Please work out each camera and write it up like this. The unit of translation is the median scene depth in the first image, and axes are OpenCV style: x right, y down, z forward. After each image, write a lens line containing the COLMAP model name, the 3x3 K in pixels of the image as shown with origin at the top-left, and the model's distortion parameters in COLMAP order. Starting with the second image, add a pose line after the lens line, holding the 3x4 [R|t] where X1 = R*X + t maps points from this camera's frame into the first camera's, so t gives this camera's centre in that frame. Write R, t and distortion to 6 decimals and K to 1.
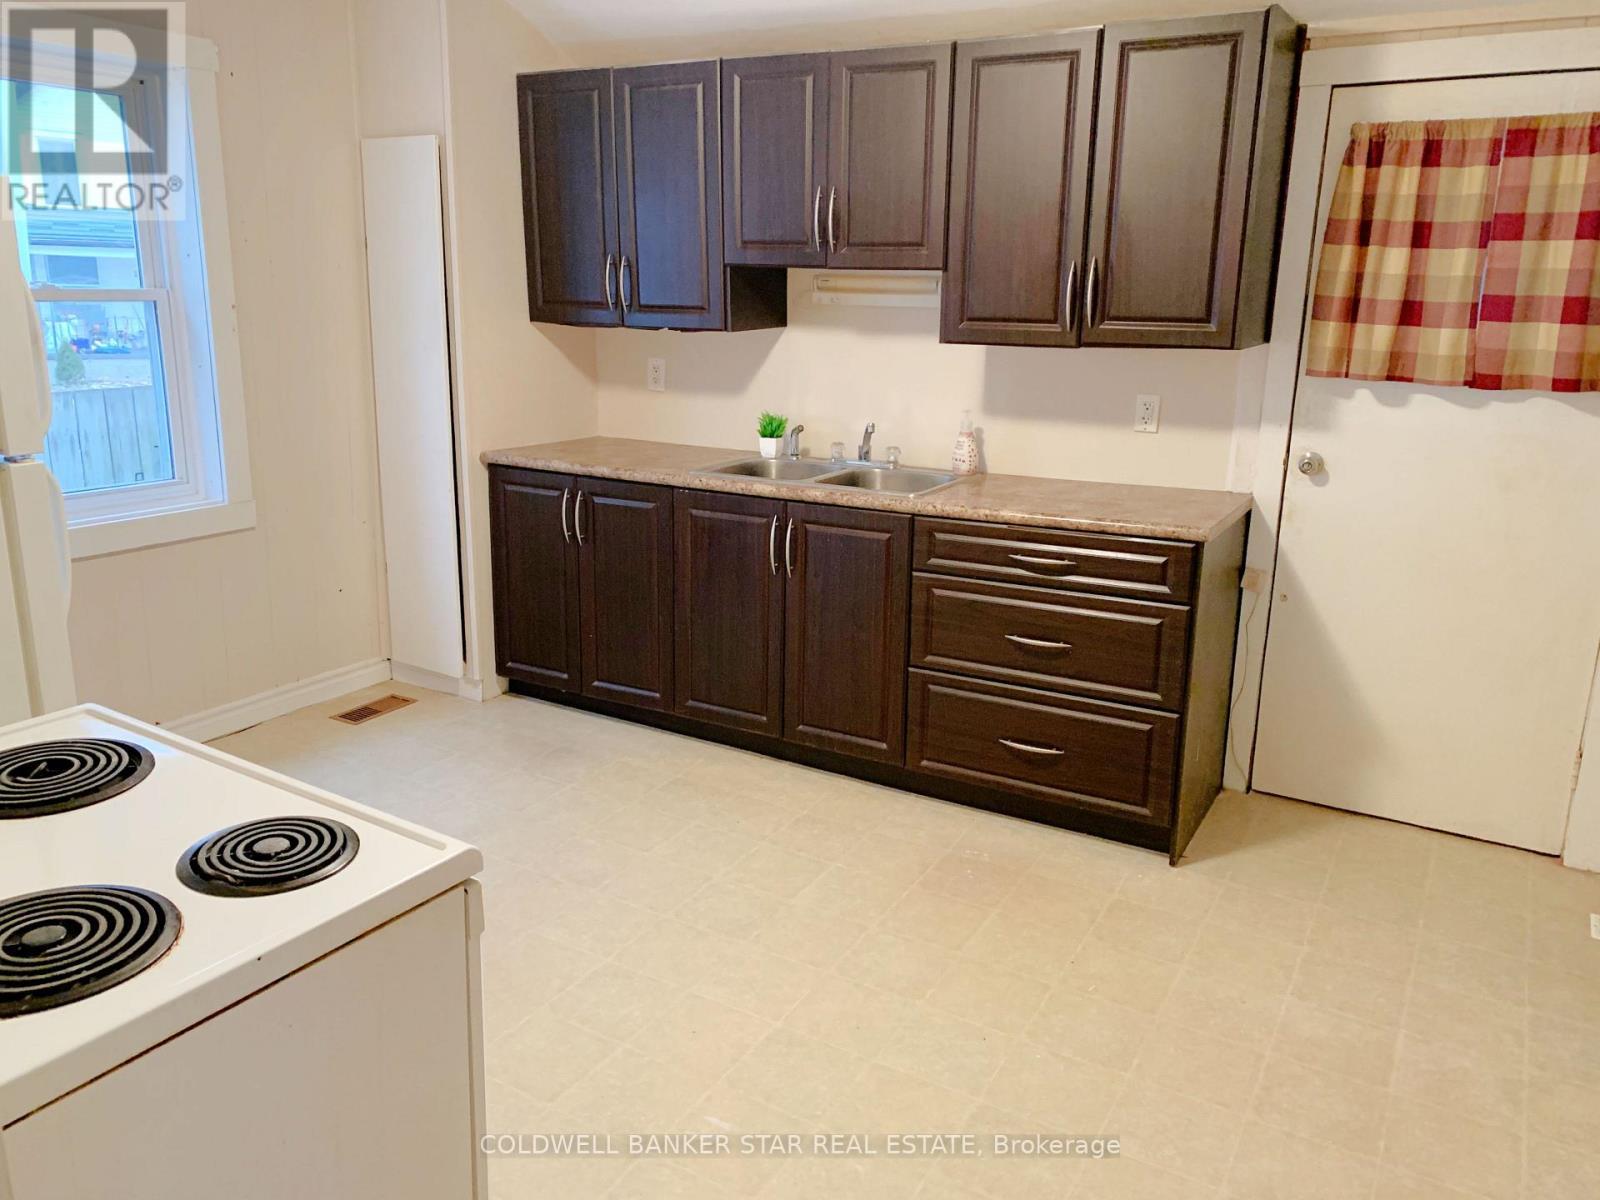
lens RADIAL K [[1230.4, 0, 798.0], [0, 1230.4, 596.7], [0, 0, 1]] dist [0.076775, -0.088784]
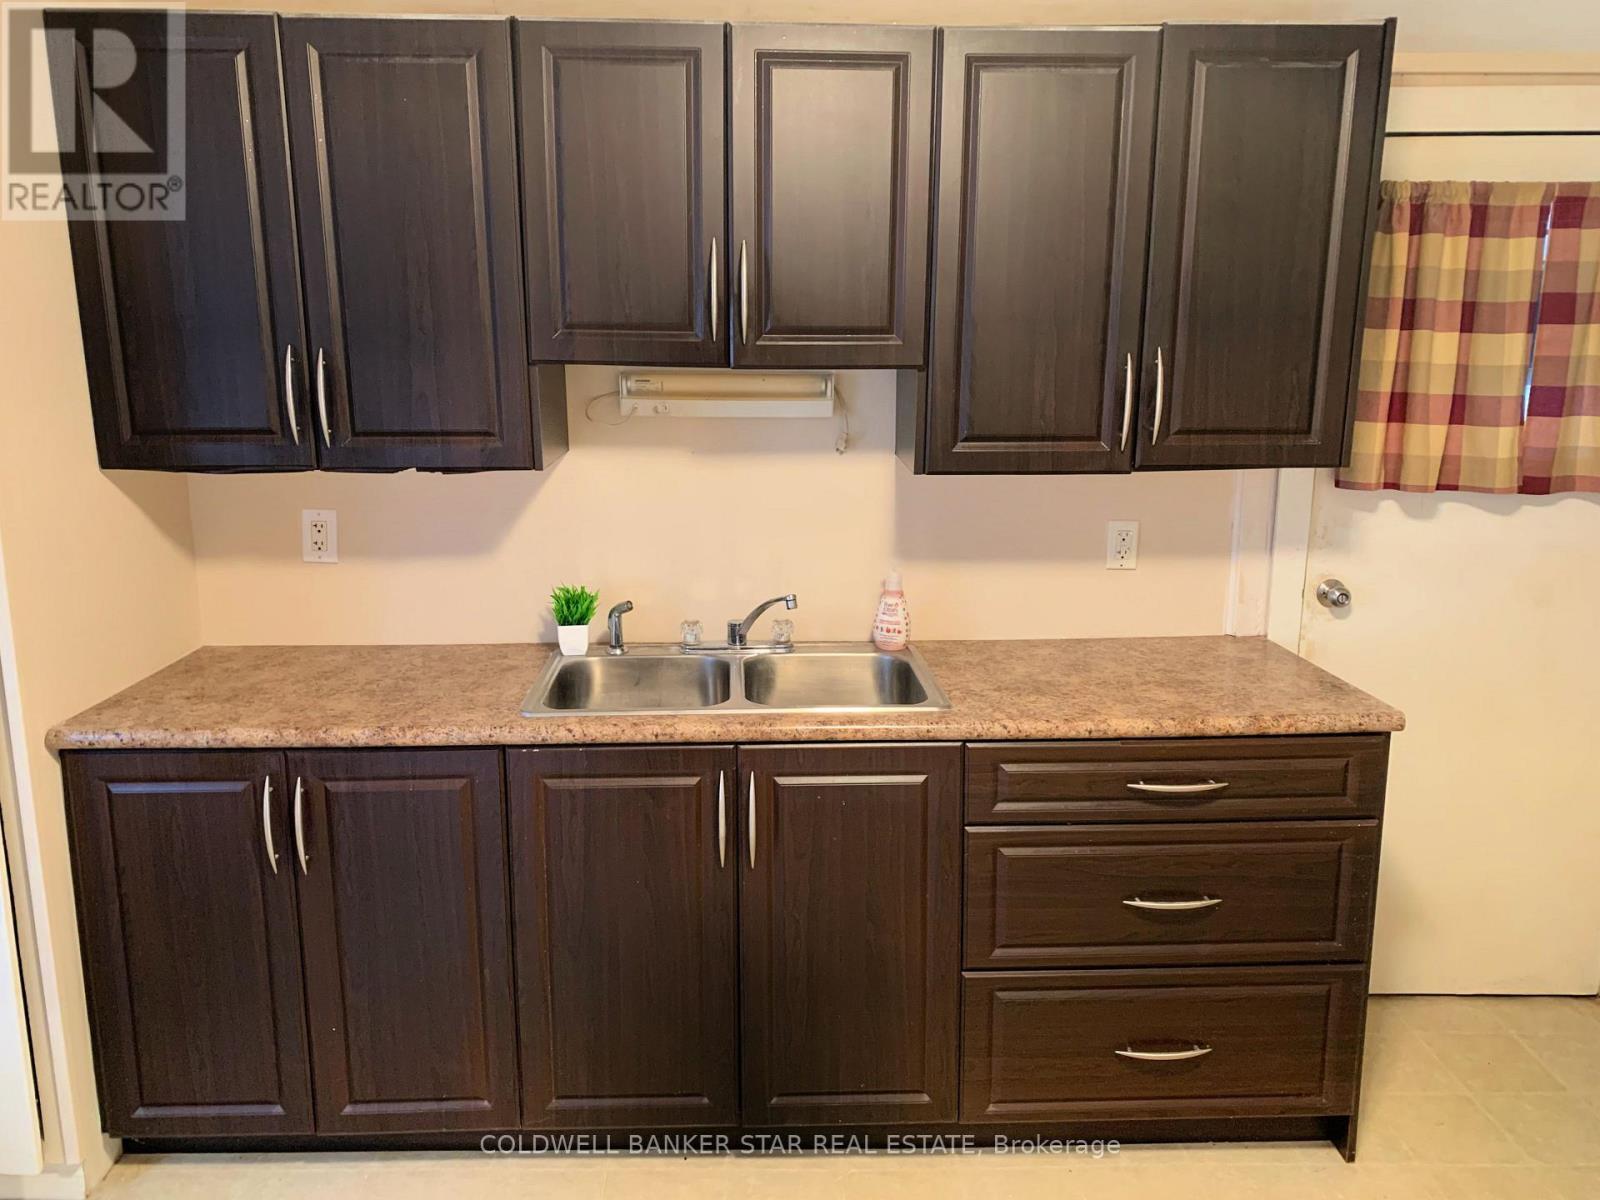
lens RADIAL K [[1230.4, 0, 798.0], [0, 1230.4, 596.7], [0, 0, 1]] dist [0.076775, -0.088784]
pose [[0.852143, -0.118107, 0.509806, -0.301290], [0.142463, 0.989761, -0.008829, -0.148601], [-0.503543, 0.080152, 0.860244, 0.482033]]
